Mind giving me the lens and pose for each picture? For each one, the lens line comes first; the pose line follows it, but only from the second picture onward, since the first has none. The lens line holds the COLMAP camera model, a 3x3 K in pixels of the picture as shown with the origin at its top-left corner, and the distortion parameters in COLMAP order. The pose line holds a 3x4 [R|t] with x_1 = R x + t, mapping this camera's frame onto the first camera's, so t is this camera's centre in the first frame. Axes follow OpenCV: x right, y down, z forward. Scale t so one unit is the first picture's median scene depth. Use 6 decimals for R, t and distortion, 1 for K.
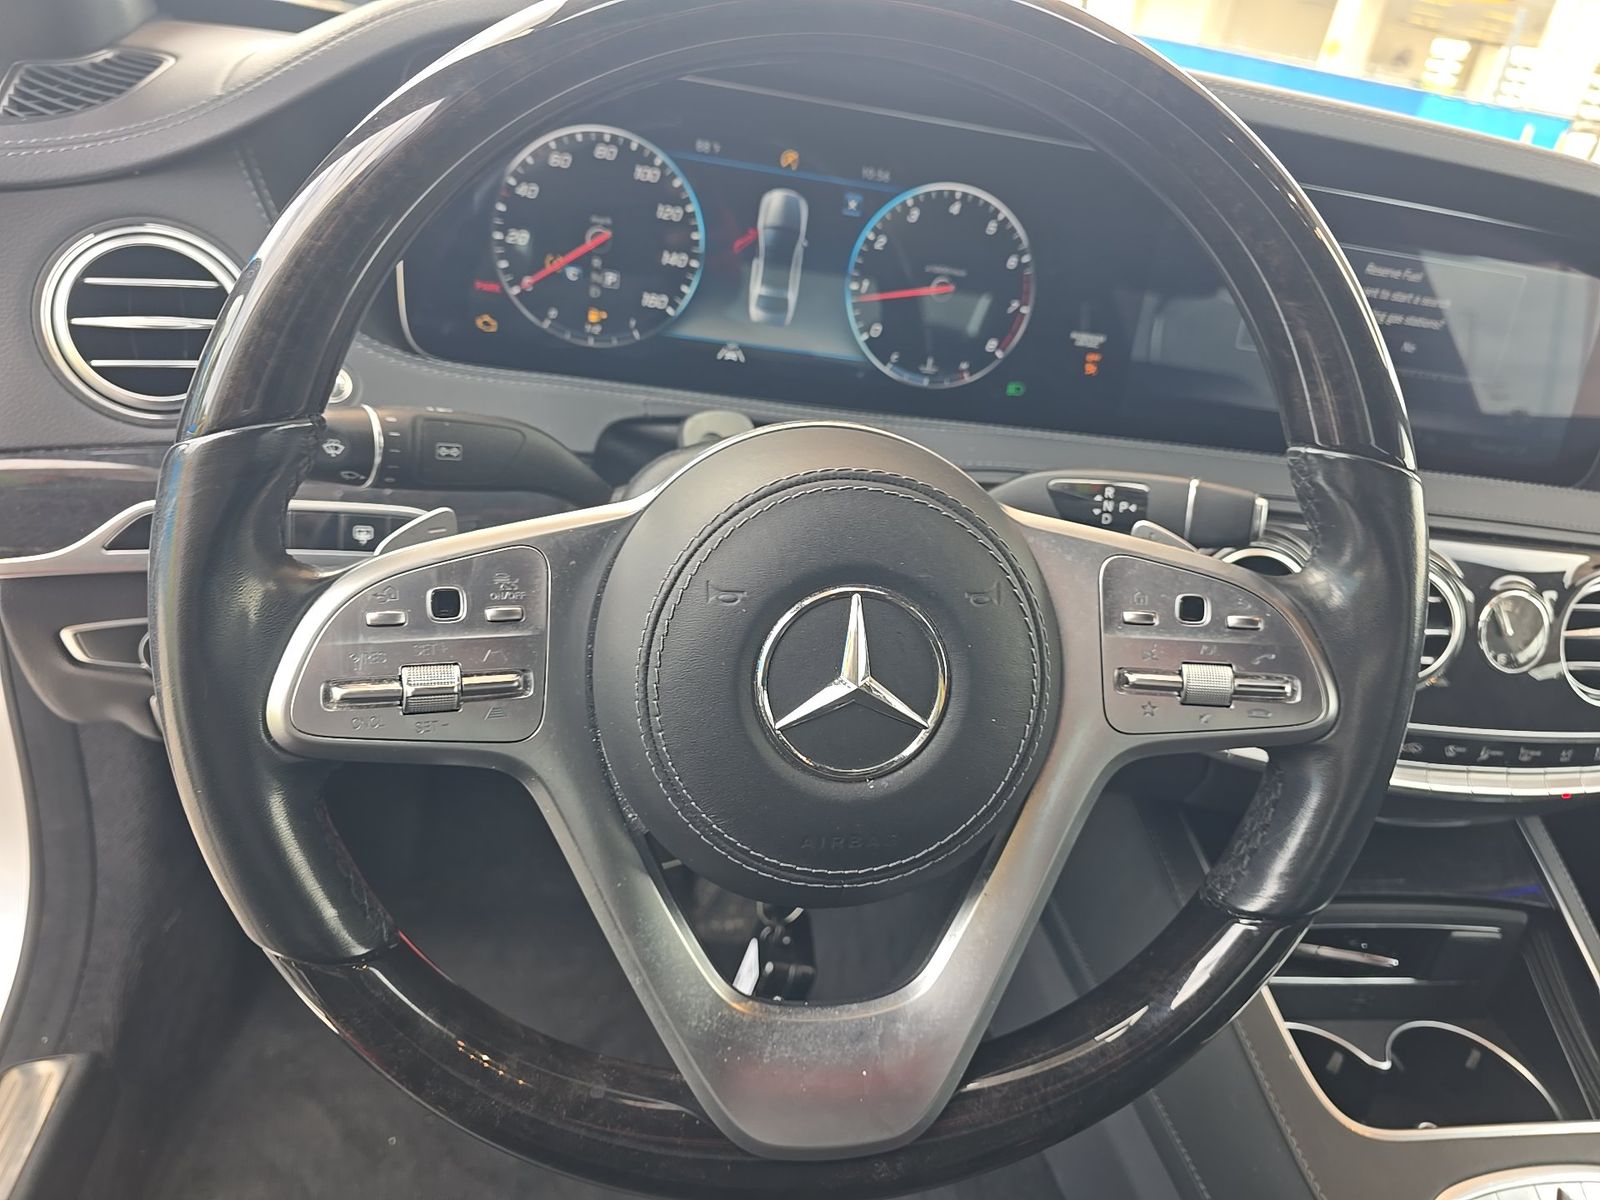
lens RADIAL K [[1121.9, 0, 800.0], [0, 1121.9, 600.0], [0, 0, 1]] dist [-0.003752, -0.003678]
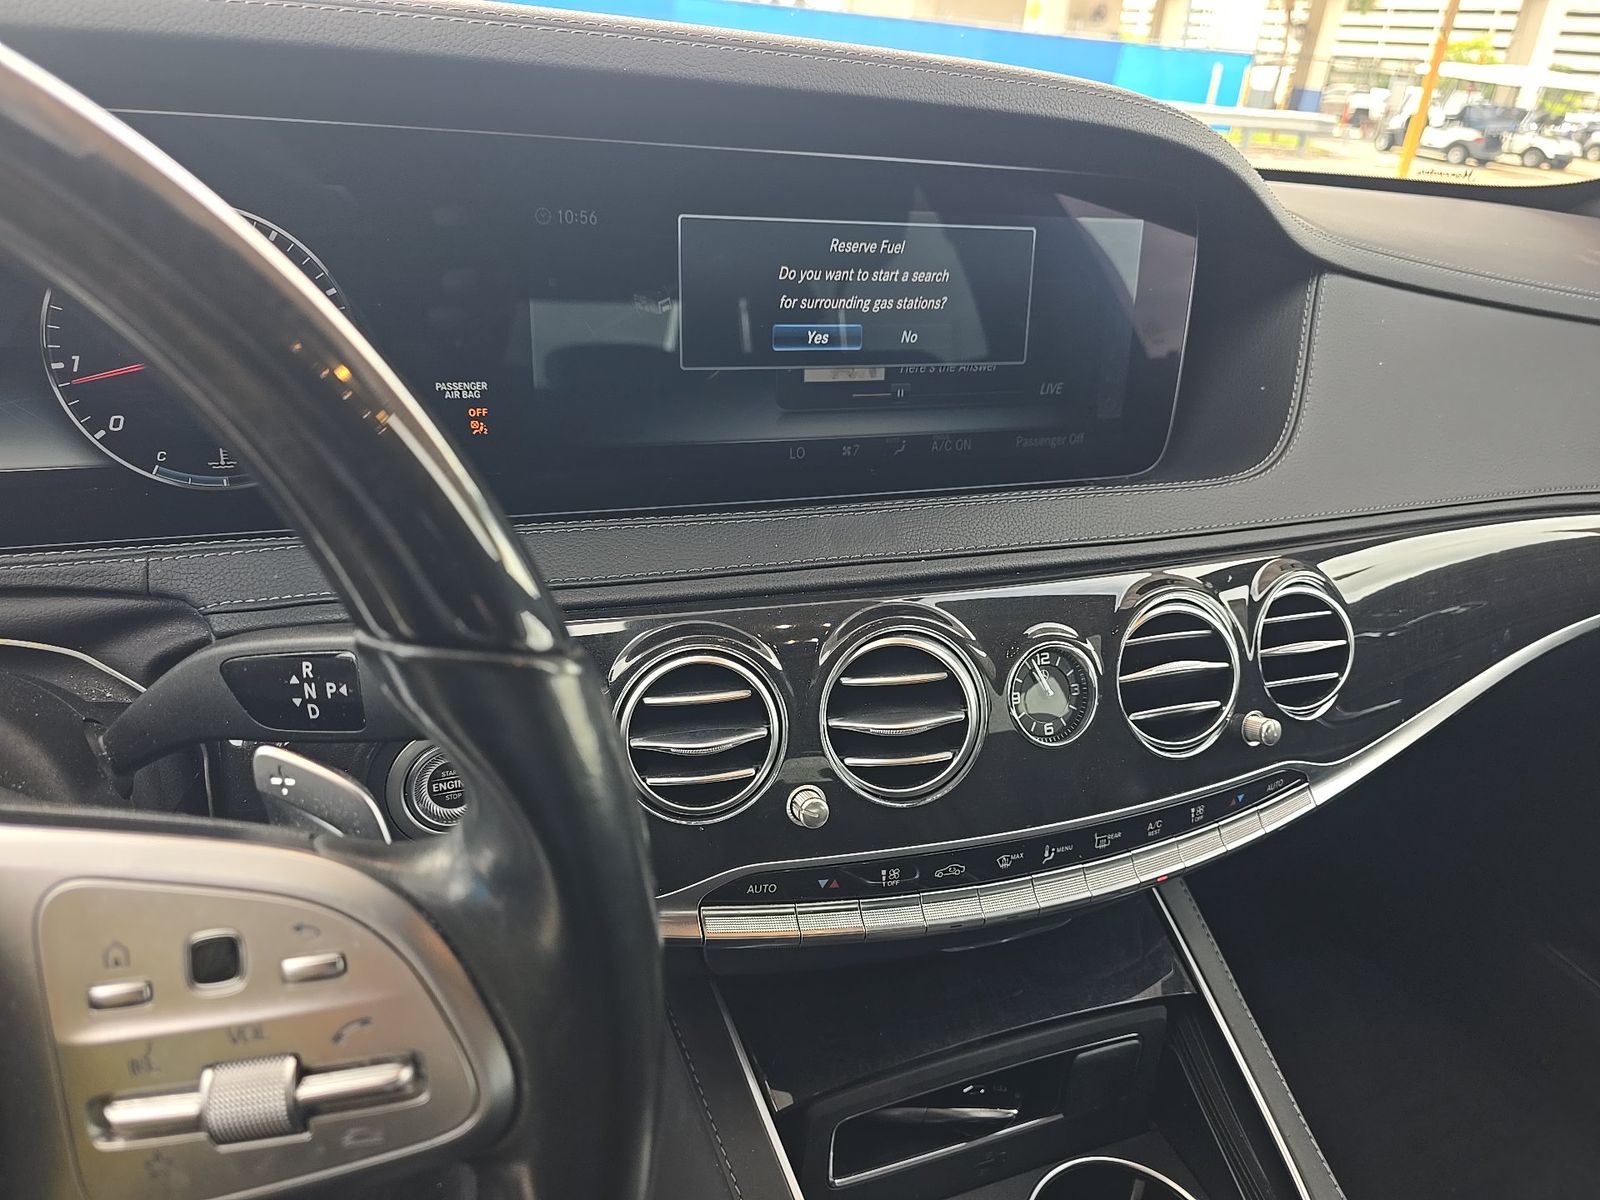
lens RADIAL K [[1060.9, 0, 837.1], [0, 1060.9, 574.5], [0, 0, 1]] dist [0.066992, -0.070993]
pose [[0.972903, -0.169445, 0.157317, 0.391976], [0.169901, 0.985404, 0.010643, -0.085643], [-0.156824, 0.016373, 0.987491, 0.297979]]
